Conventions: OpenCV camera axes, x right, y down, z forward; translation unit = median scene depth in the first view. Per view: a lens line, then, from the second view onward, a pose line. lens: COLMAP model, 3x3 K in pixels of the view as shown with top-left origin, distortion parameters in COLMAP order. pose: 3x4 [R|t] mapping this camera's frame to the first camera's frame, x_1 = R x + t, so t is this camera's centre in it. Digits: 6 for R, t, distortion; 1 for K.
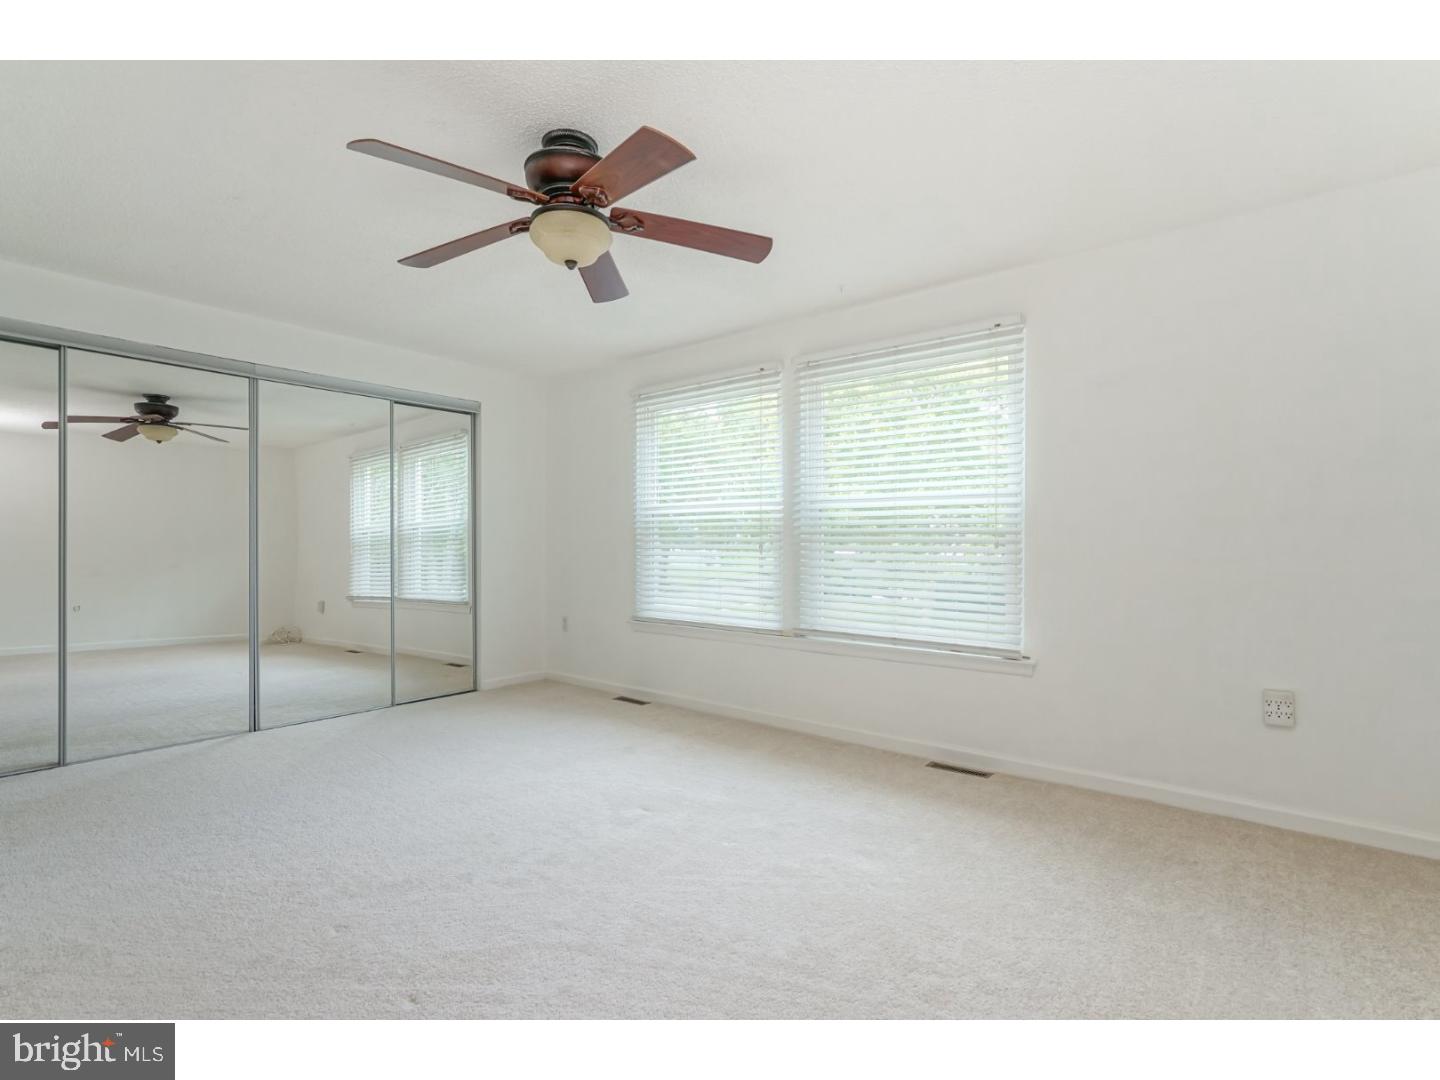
lens RADIAL K [[669.1, 0, 695.6], [0, 669.1, 563.1], [0, 0, 1]] dist [-0.002304, -0.000271]
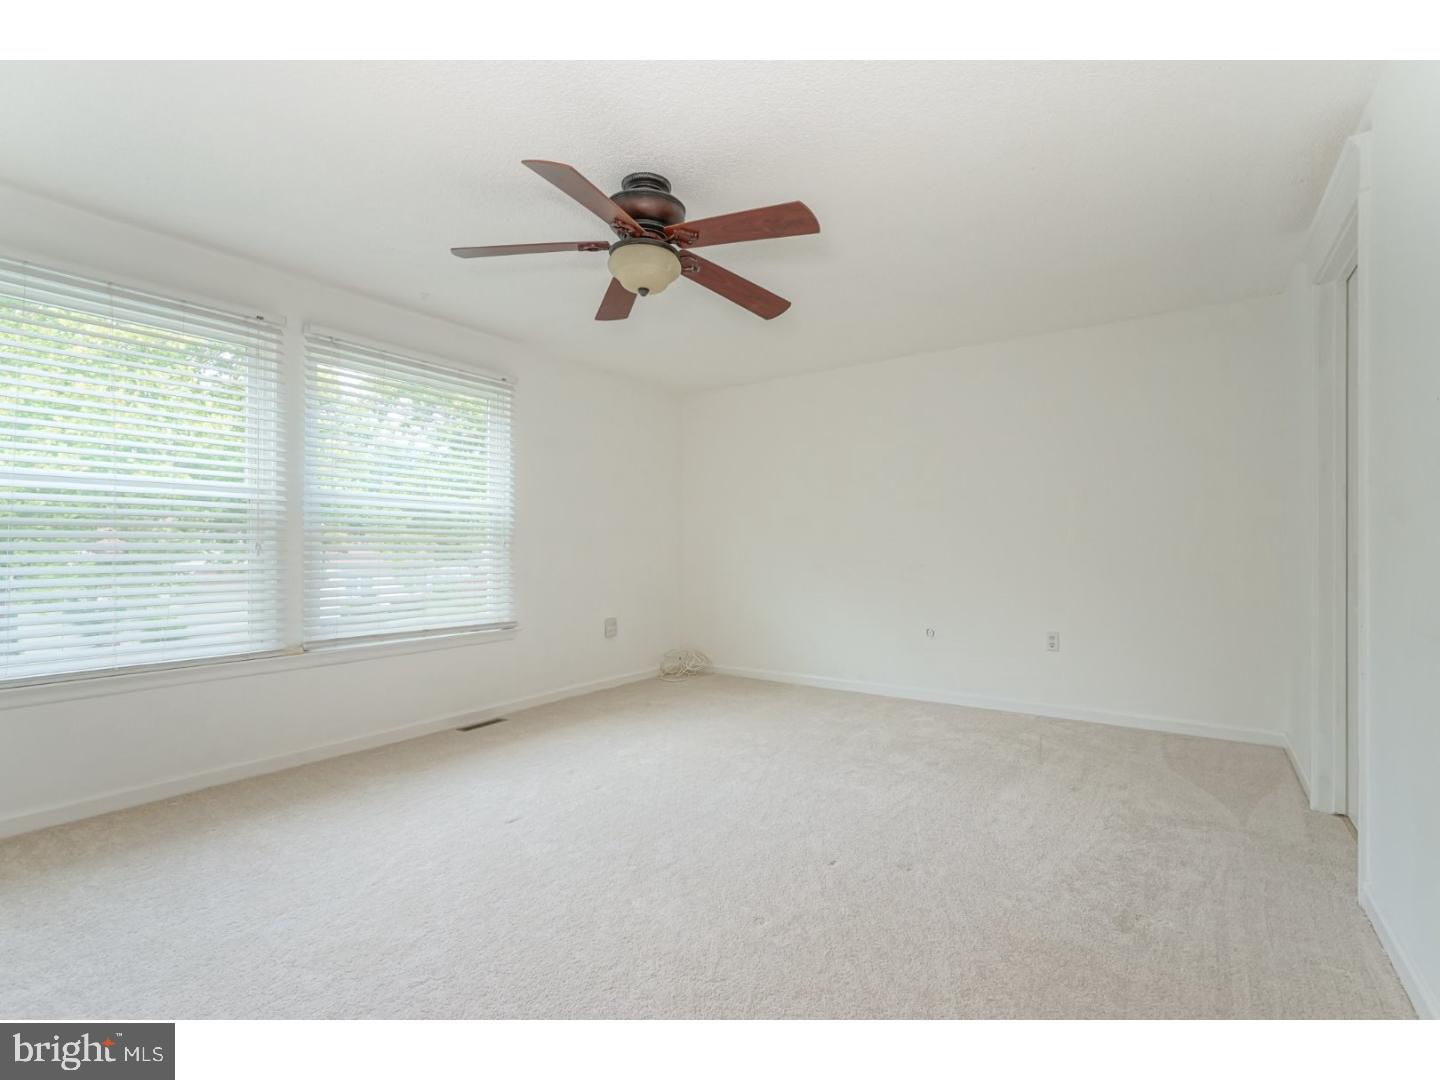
lens RADIAL K [[669.1, 0, 695.6], [0, 669.1, 563.1], [0, 0, 1]] dist [-0.002304, -0.000271]
pose [[-0.051468, -0.027642, 0.998292, -0.780693], [0.025640, 0.999251, 0.028991, -0.016071], [-0.998345, 0.027088, -0.050721, 0.595369]]
